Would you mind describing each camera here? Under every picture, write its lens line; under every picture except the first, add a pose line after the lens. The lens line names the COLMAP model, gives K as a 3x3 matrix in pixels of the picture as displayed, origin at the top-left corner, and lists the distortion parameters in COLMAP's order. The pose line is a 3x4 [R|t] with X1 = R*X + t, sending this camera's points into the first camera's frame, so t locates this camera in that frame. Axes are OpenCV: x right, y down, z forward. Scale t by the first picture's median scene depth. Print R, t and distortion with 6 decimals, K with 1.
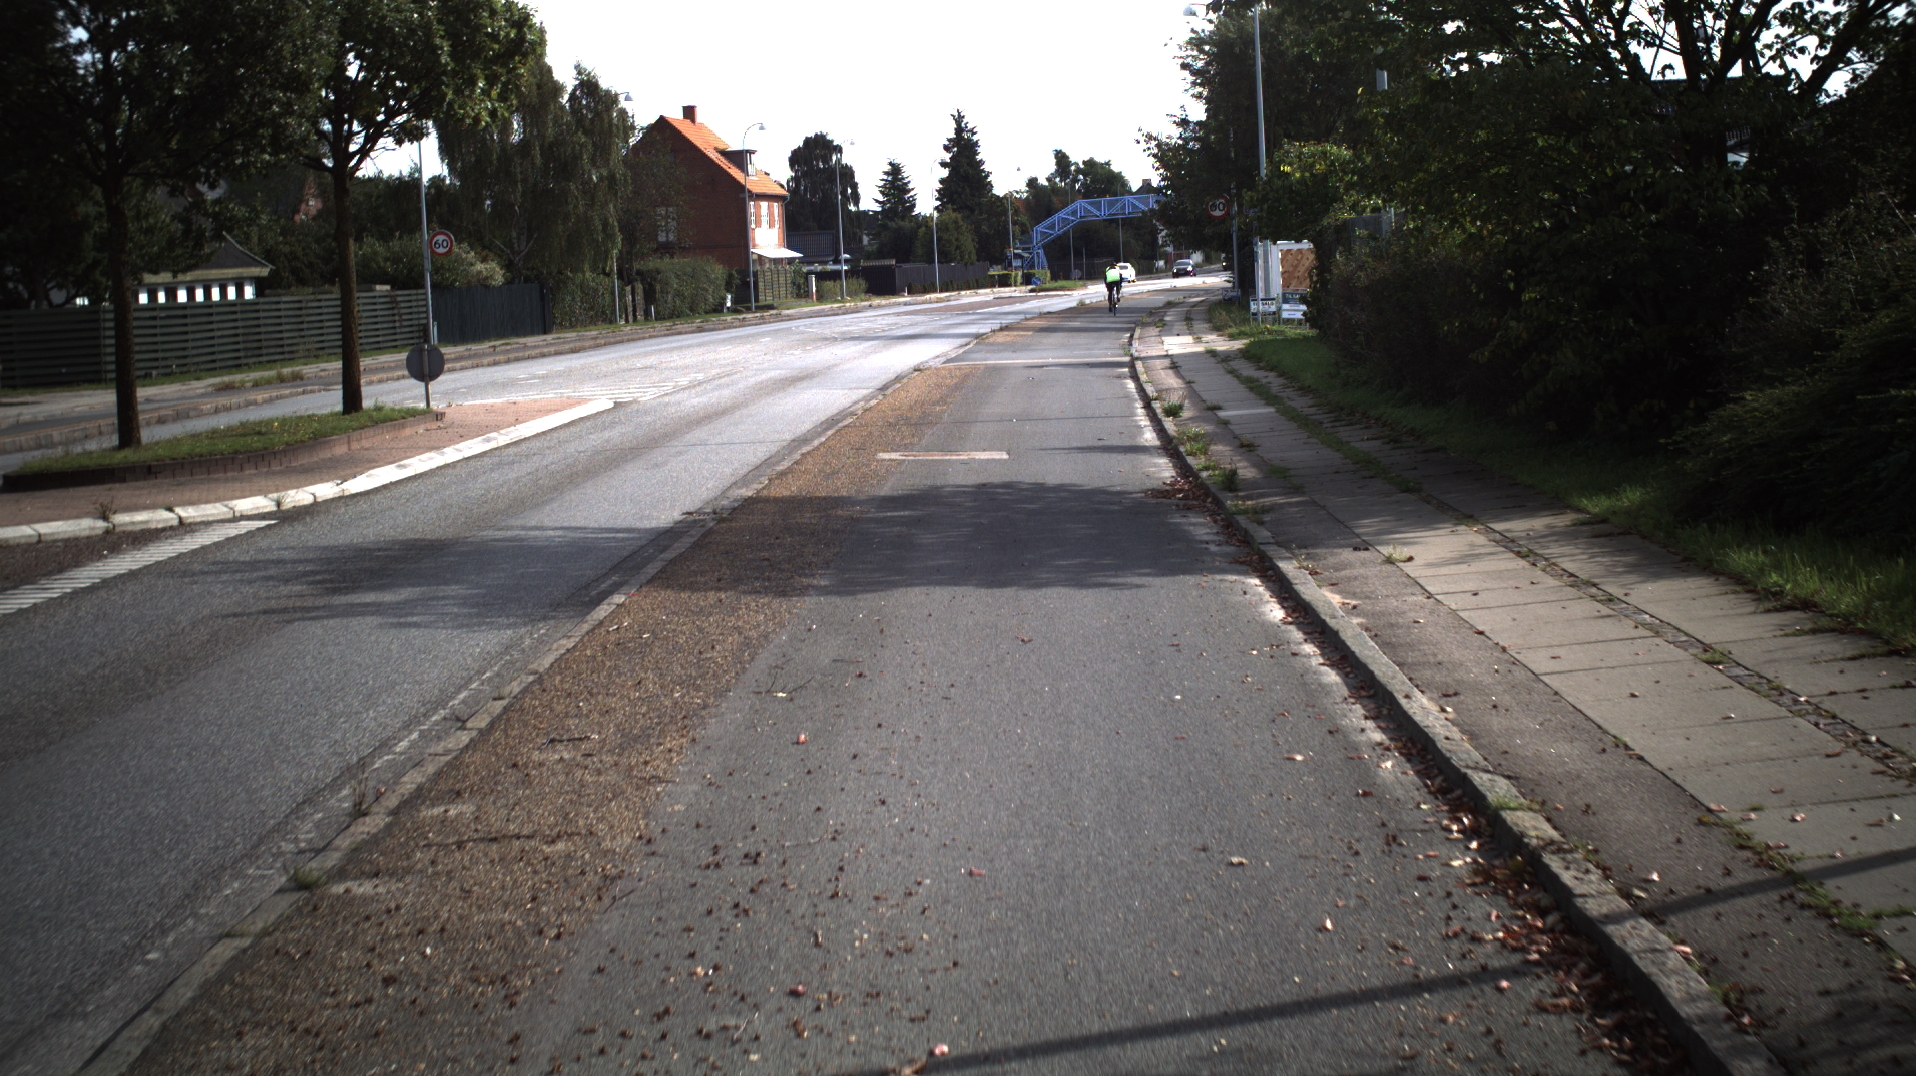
lens RADIAL K [[3611.2, 0, 958.0], [0, 3611.2, 538.0], [0, 0, 1]] dist [-0.329002, 0.237833]
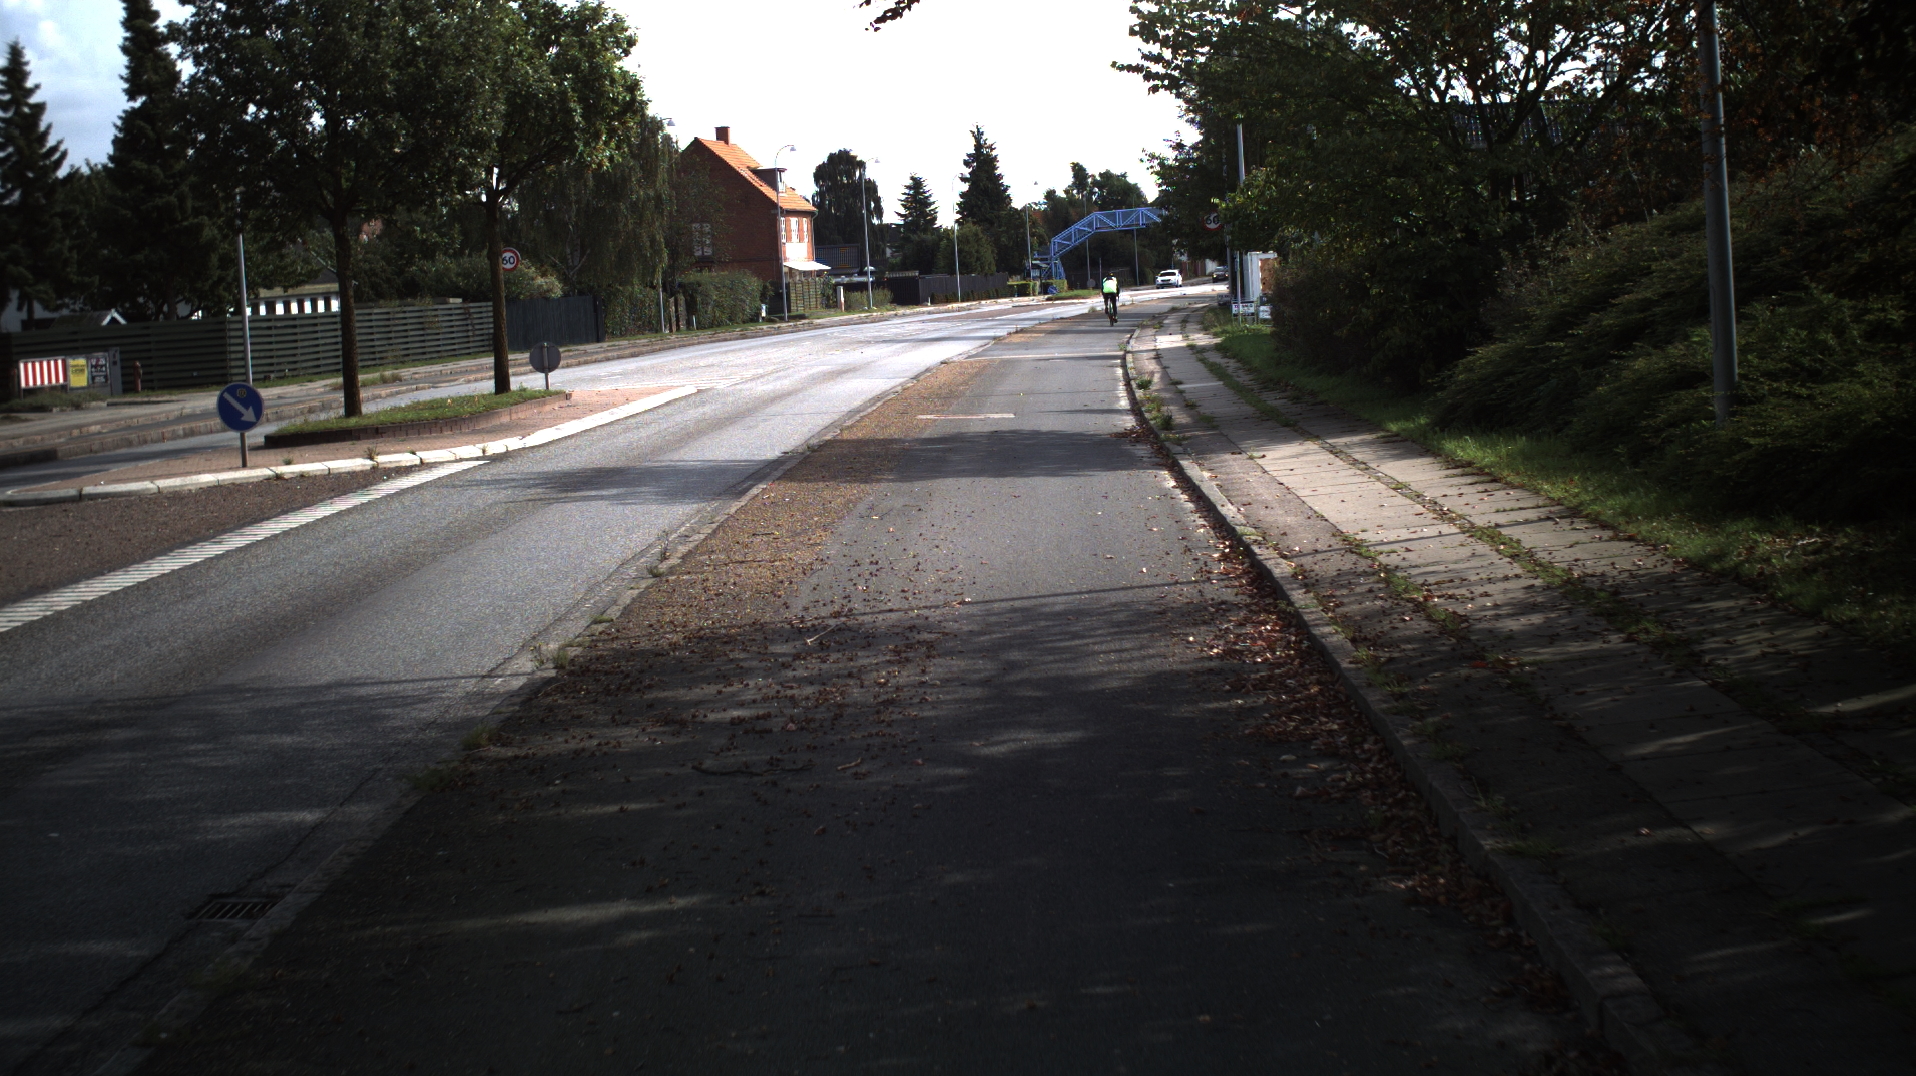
lens RADIAL K [[3611.2, 0, 958.0], [0, 3611.2, 538.0], [0, 0, 1]] dist [-0.329002, 0.237833]
pose [[0.999936, -0.009250, -0.006482, 0.000338], [0.009230, 0.999953, -0.003115, 0.008000], [0.006511, 0.003055, 0.999974, -0.102475]]
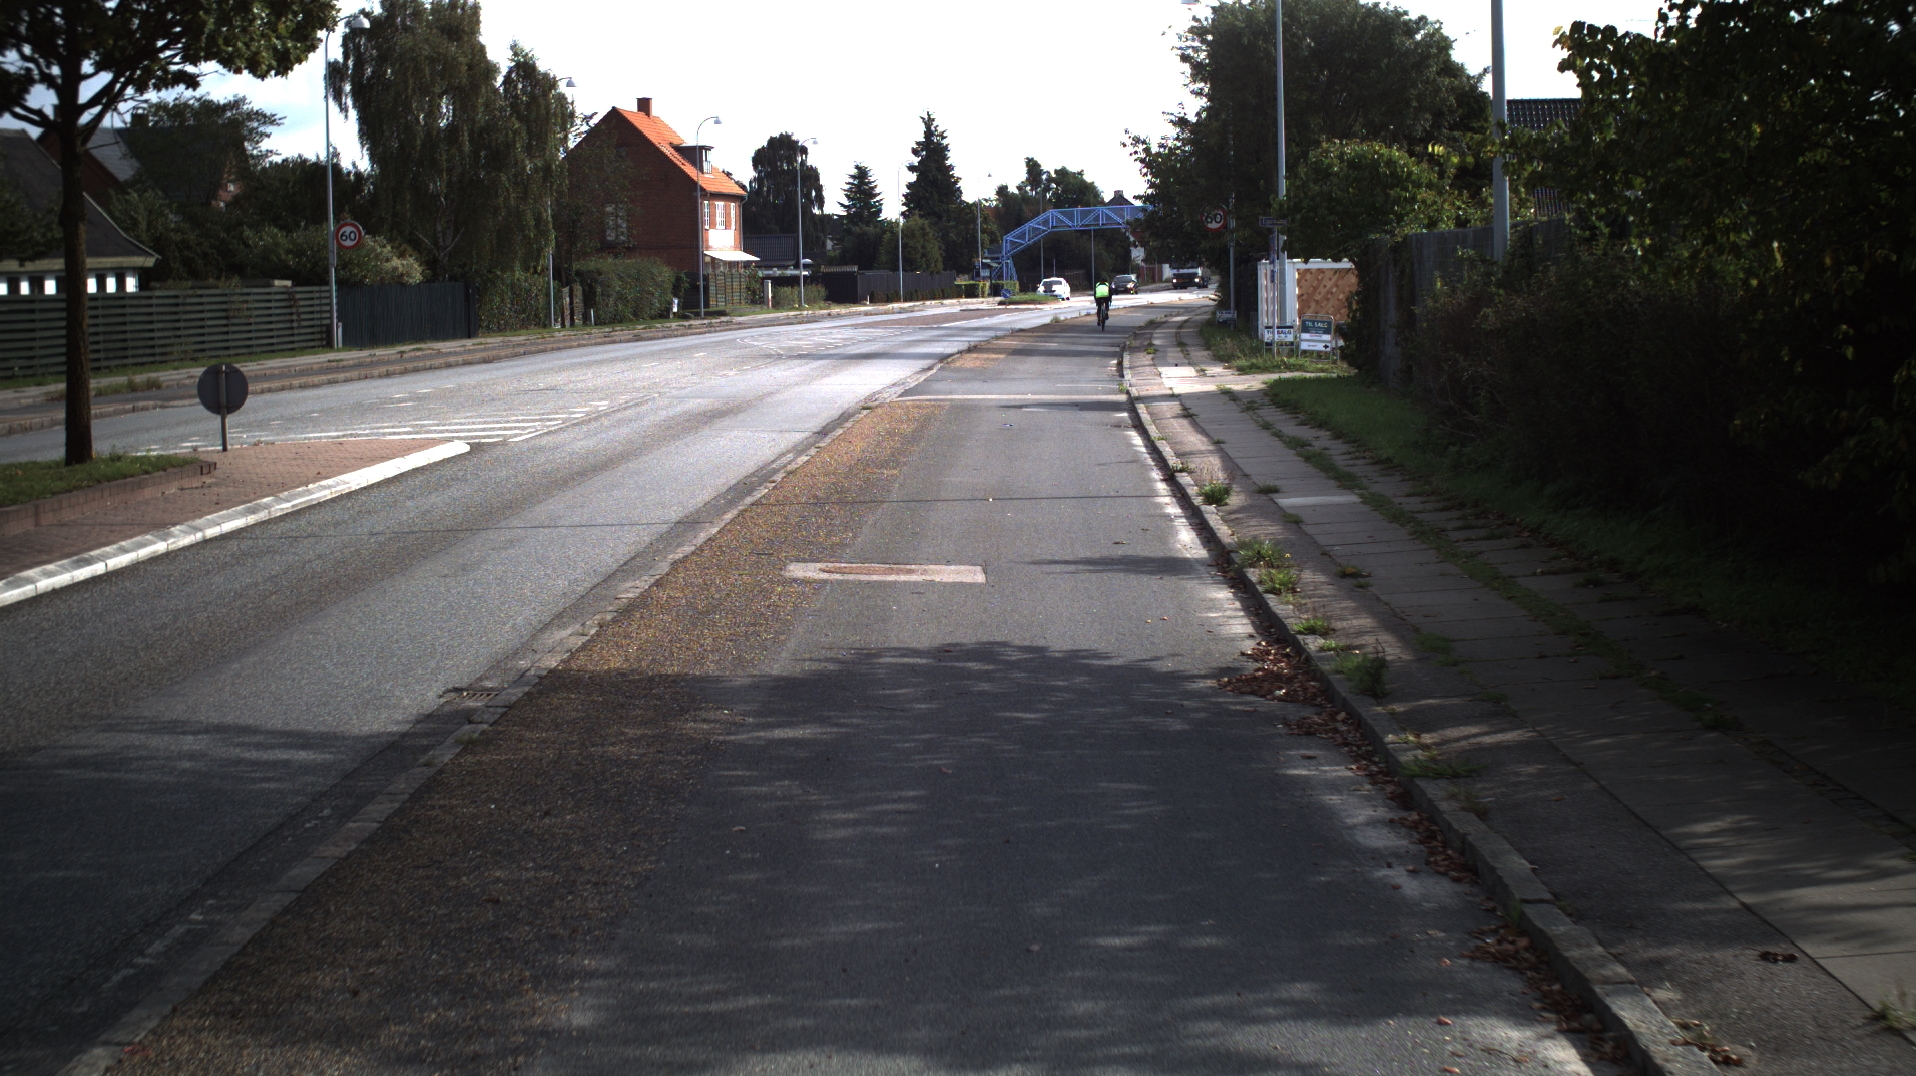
lens RADIAL K [[3611.2, 0, 958.0], [0, 3611.2, 538.0], [0, 0, 1]] dist [-0.329002, 0.237833]
pose [[0.999565, 0.027211, 0.011398, 0.000409], [-0.027186, 0.999628, -0.002334, -0.008467], [-0.011458, 0.002023, 0.999932, 0.102631]]
